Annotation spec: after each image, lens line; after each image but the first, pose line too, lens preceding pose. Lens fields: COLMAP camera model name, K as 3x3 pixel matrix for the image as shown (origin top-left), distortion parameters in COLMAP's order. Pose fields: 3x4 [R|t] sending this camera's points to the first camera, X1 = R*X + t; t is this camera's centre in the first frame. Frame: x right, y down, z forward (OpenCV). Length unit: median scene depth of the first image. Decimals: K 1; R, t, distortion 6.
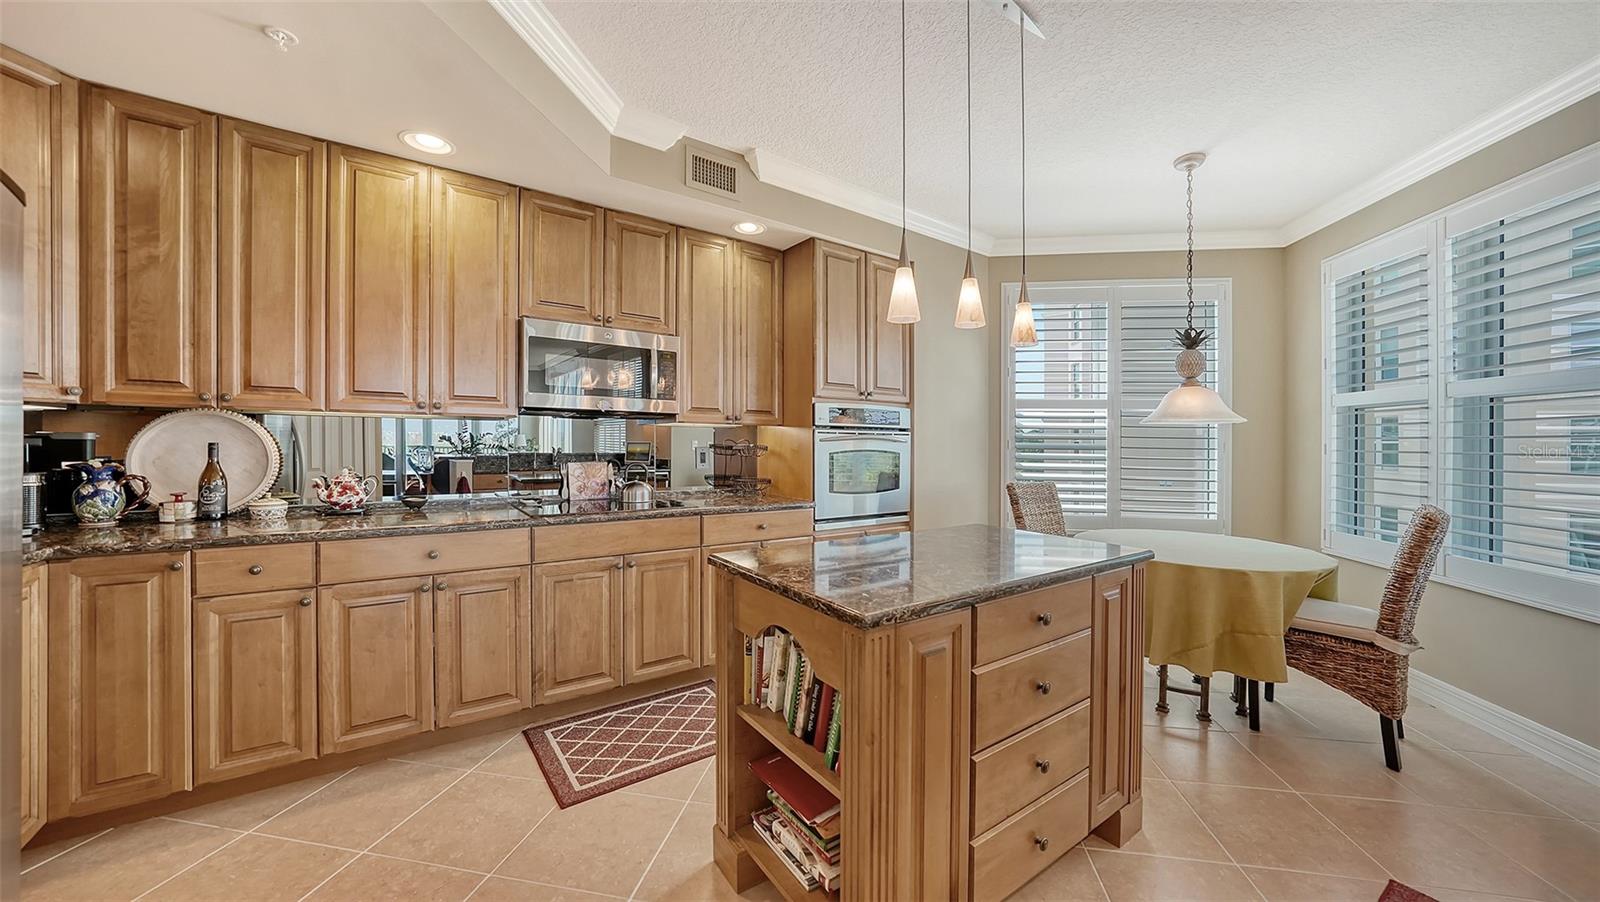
lens RADIAL K [[559.4, 0, 793.1], [0, 559.4, 445.2], [0, 0, 1]] dist [-0.022420, 0.004549]
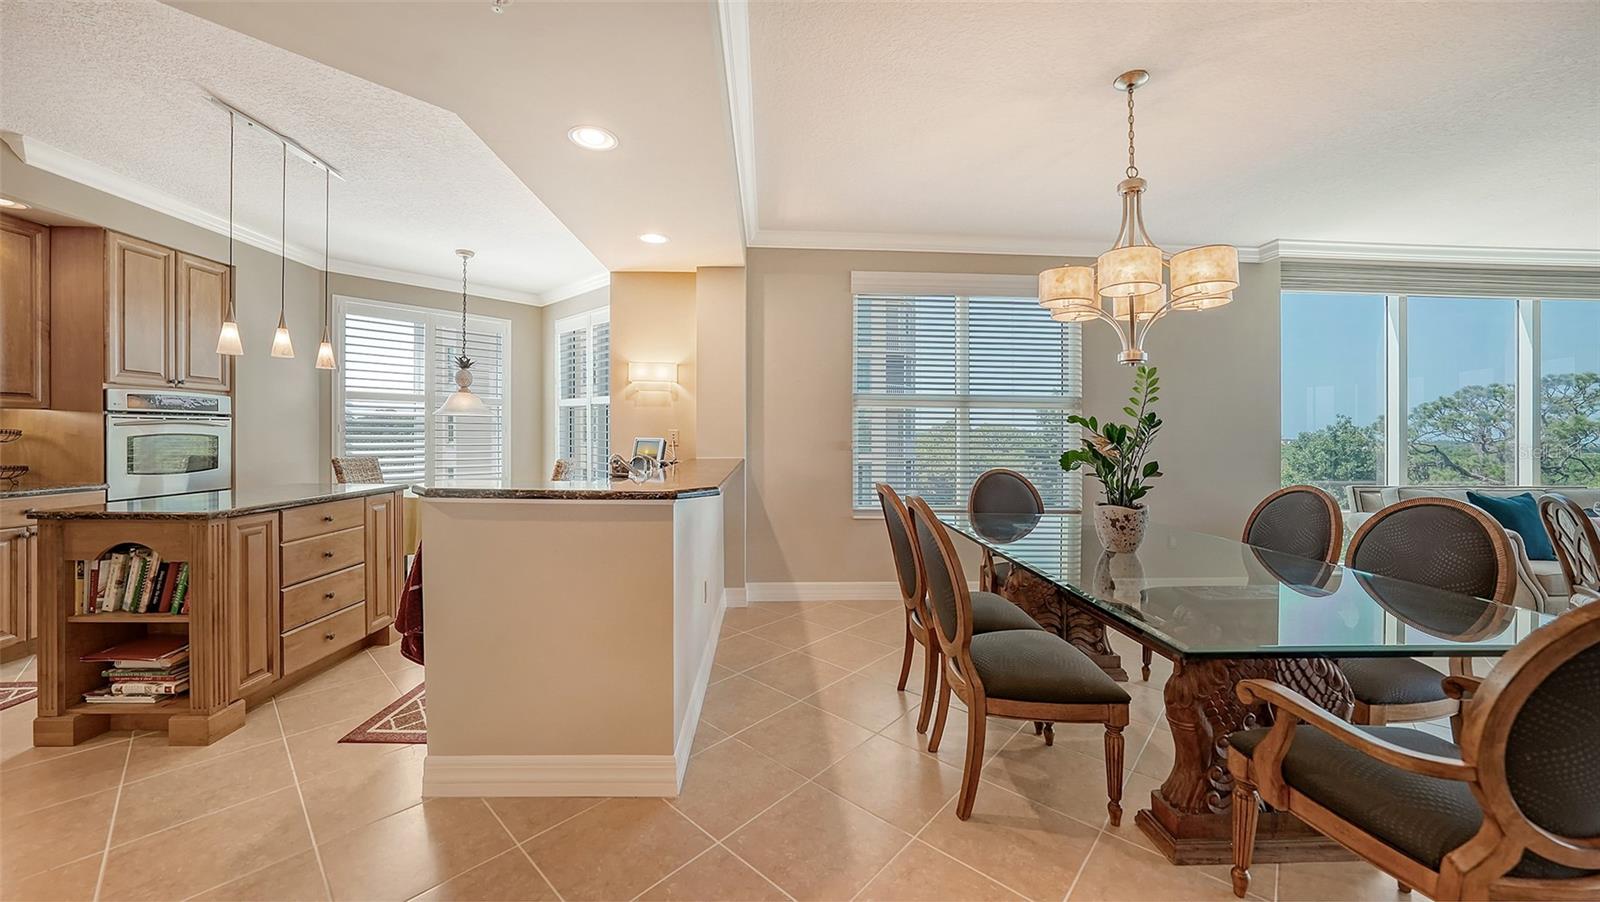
lens RADIAL K [[559.4, 0, 782.4], [0, 559.4, 430.5], [0, 0, 1]] dist [-0.022420, 0.004549]
pose [[0.540488, -0.004867, 0.841337, -0.142379], [0.003603, 0.999987, 0.003470, 0.003312], [-0.841344, 0.001156, 0.540499, -0.626673]]
